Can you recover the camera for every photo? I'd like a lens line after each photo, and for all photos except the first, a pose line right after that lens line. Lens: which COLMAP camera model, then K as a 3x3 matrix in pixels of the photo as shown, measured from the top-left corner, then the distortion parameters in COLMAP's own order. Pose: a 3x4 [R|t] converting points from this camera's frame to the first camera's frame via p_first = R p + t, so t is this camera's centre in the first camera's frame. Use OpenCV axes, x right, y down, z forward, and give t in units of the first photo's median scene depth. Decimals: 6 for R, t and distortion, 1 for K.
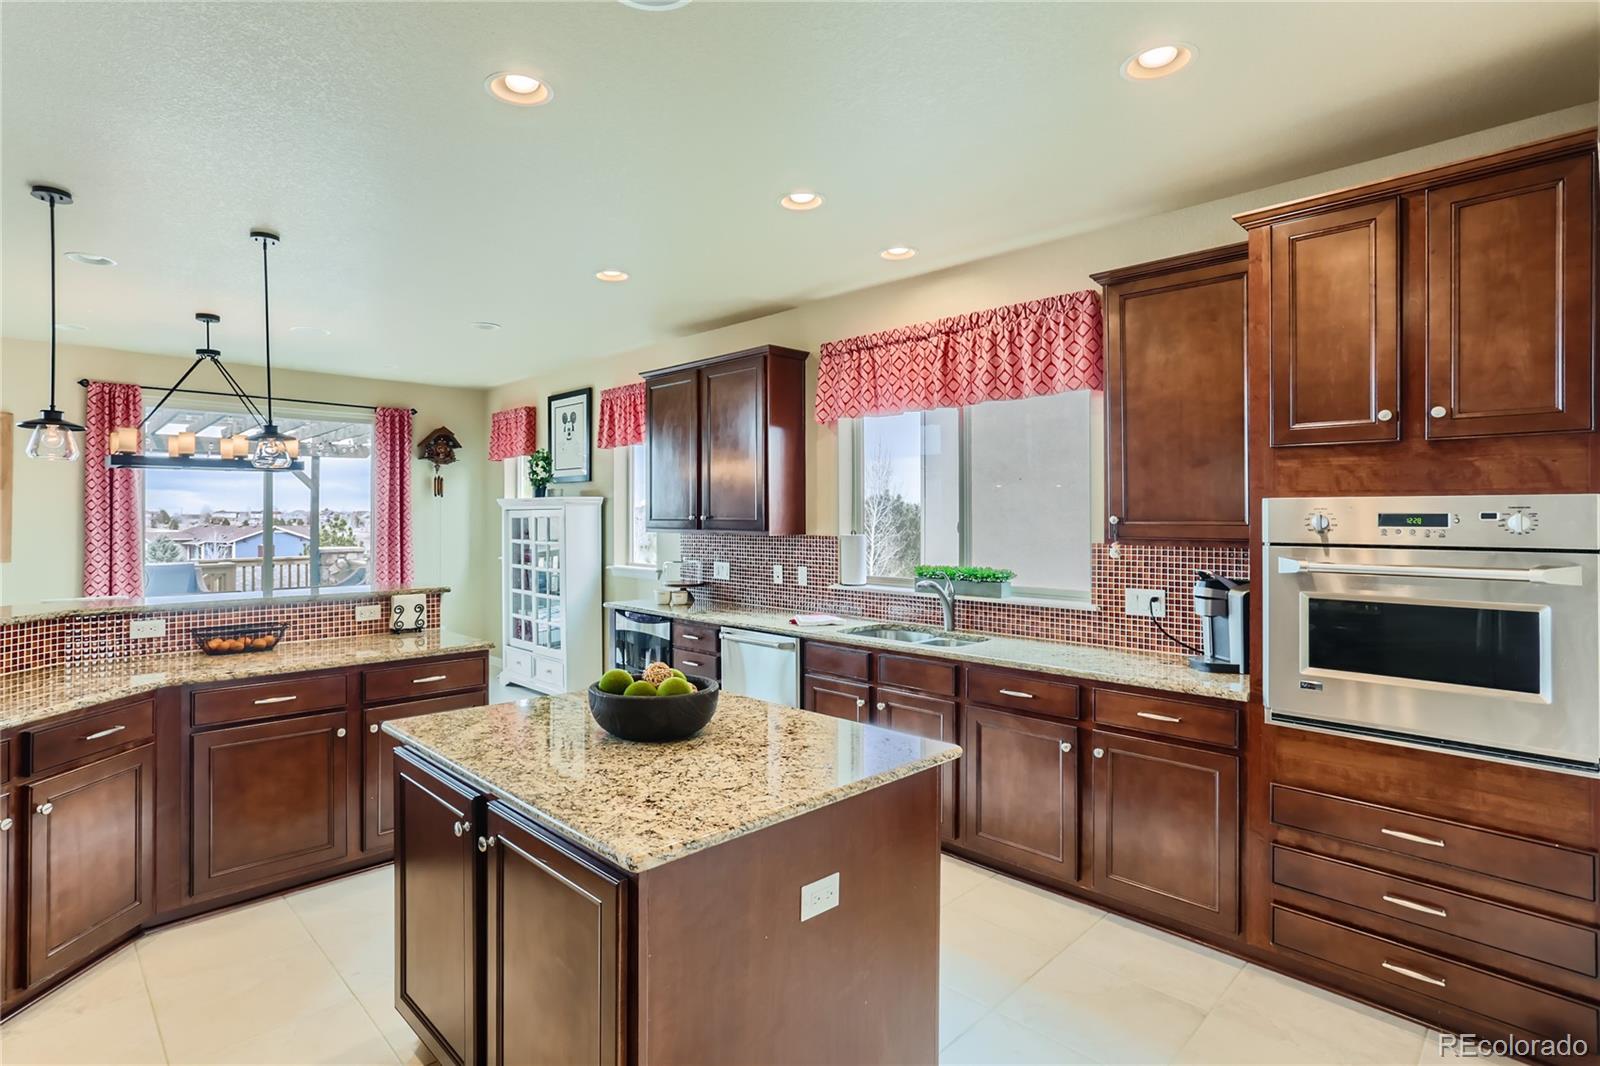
lens RADIAL K [[779.1, 0, 798.0], [0, 779.1, 515.8], [0, 0, 1]] dist [-0.005738, 0.000517]
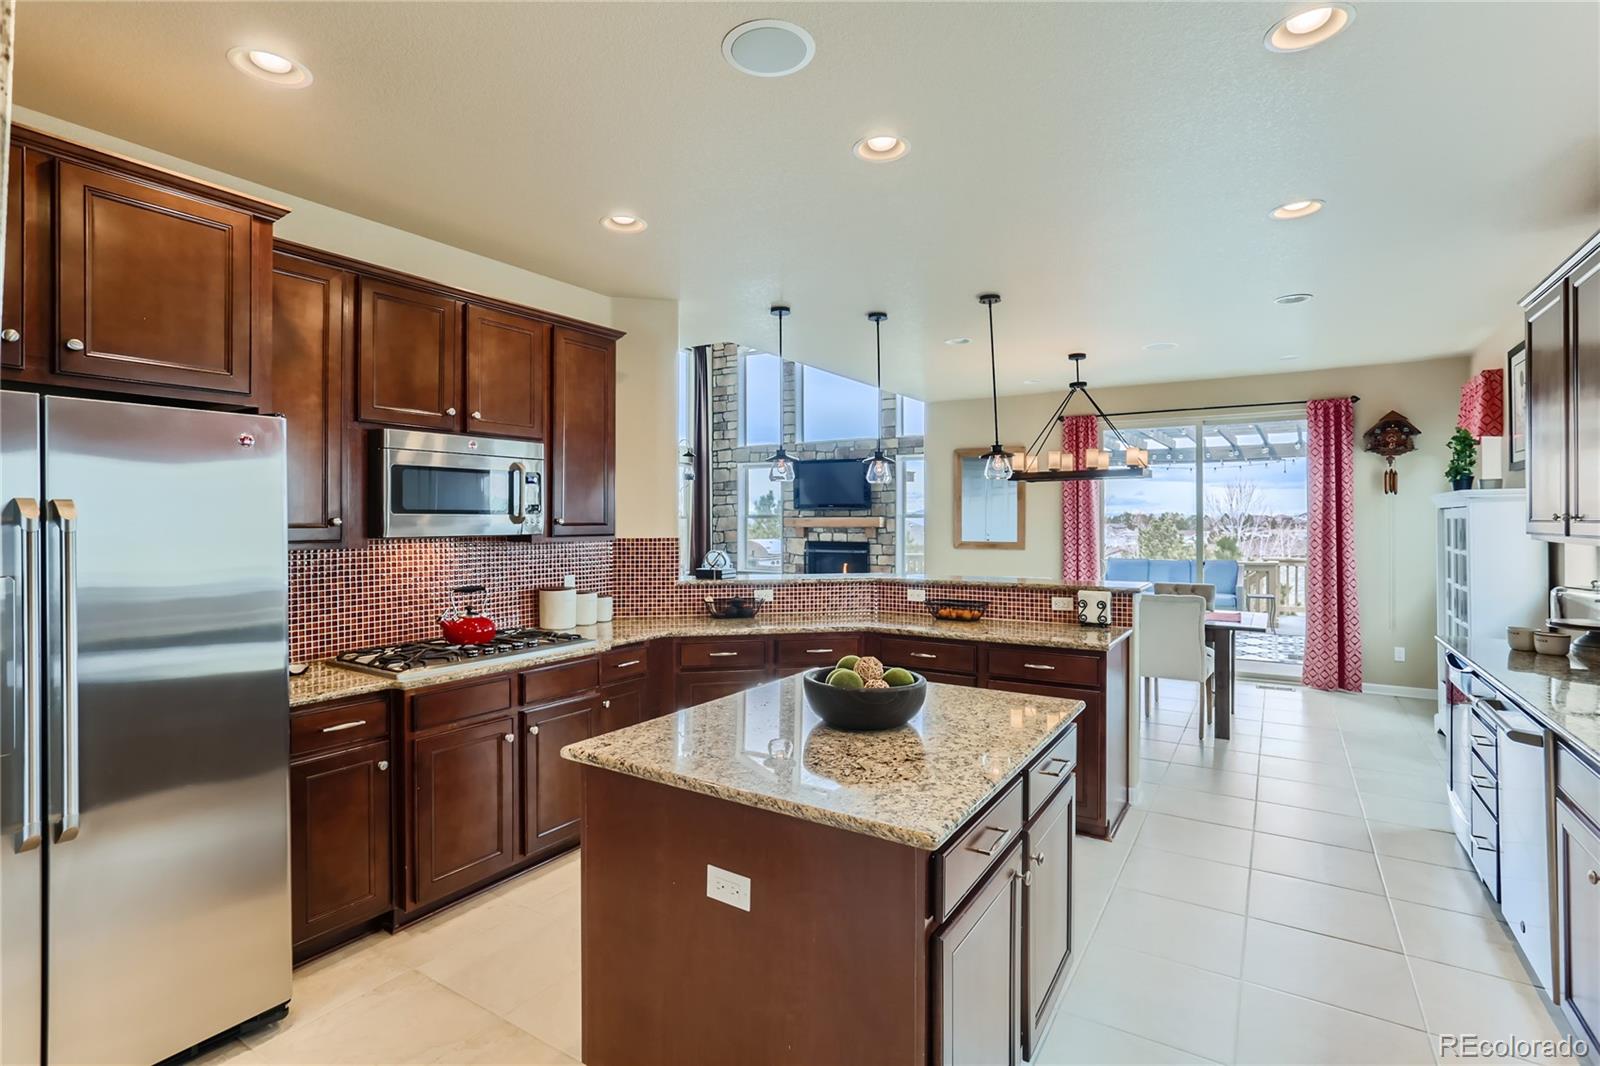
lens RADIAL K [[779.1, 0, 796.2], [0, 779.1, 530.3], [0, 0, 1]] dist [-0.005738, 0.000517]
pose [[0.236367, 0.012369, -0.971585, 0.379406], [0.003358, 0.999903, 0.013546, 0.002318], [0.971658, -0.006465, 0.236302, 0.309553]]
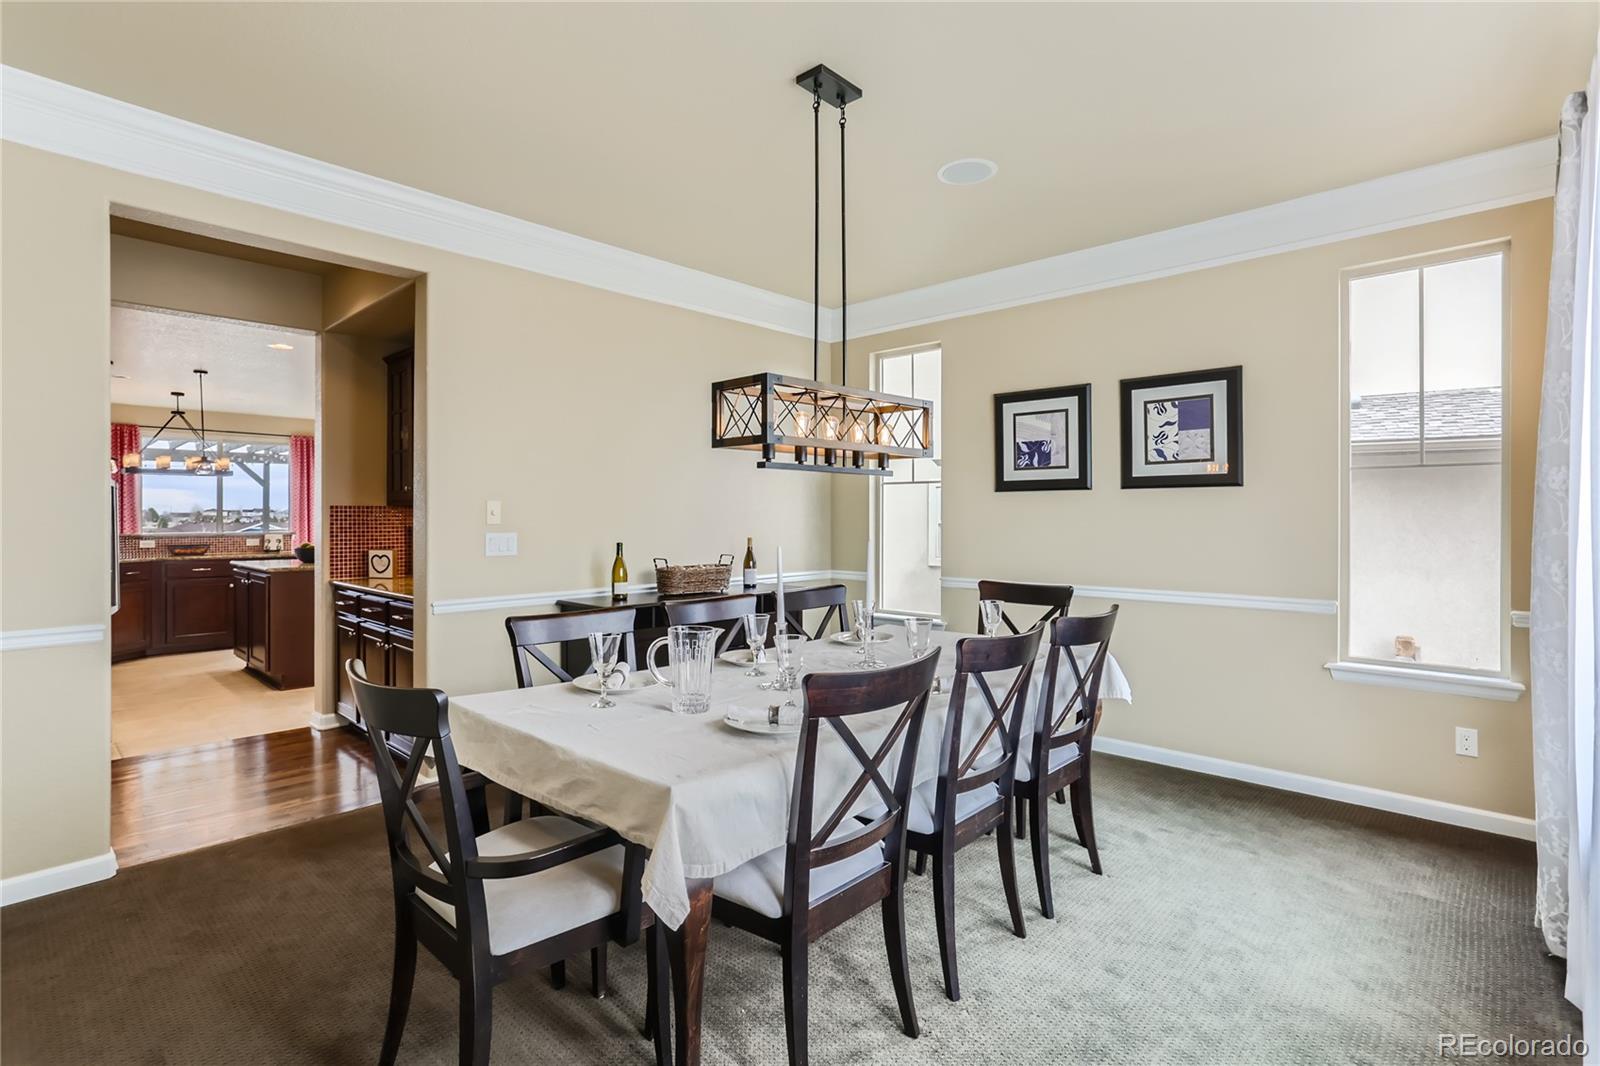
lens RADIAL K [[779.1, 0, 859.2], [0, 779.1, 514.0], [0, 0, 1]] dist [-0.005738, 0.000517]
pose [[0.998521, -0.004834, 0.054157, 0.871837], [0.004727, 0.999987, 0.002110, 0.041890], [-0.054167, -0.001851, 0.998530, -1.072515]]
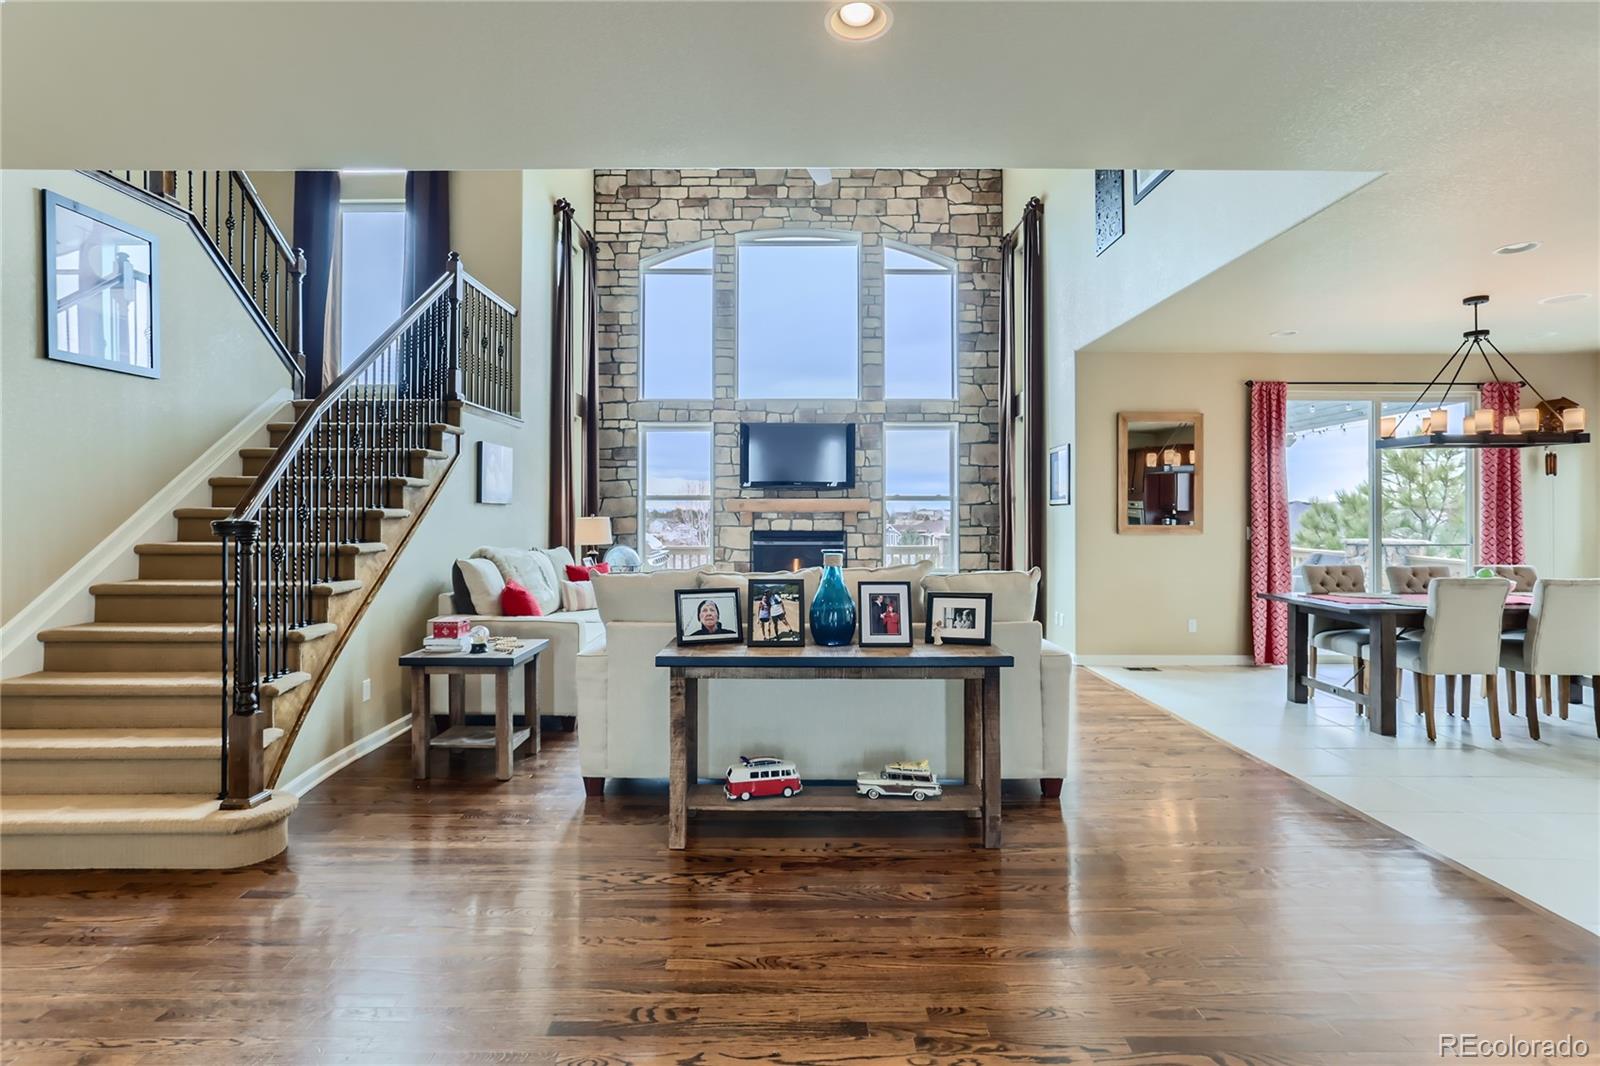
lens RADIAL K [[779.1, 0, 798.5], [0, 779.1, 518.8], [0, 0, 1]] dist [-0.005738, 0.000517]
pose [[0.720639, 0.004136, -0.693298, -0.783722], [-0.000022, 0.999982, 0.005943, 0.035026], [0.693311, -0.004268, 0.720626, -0.424503]]
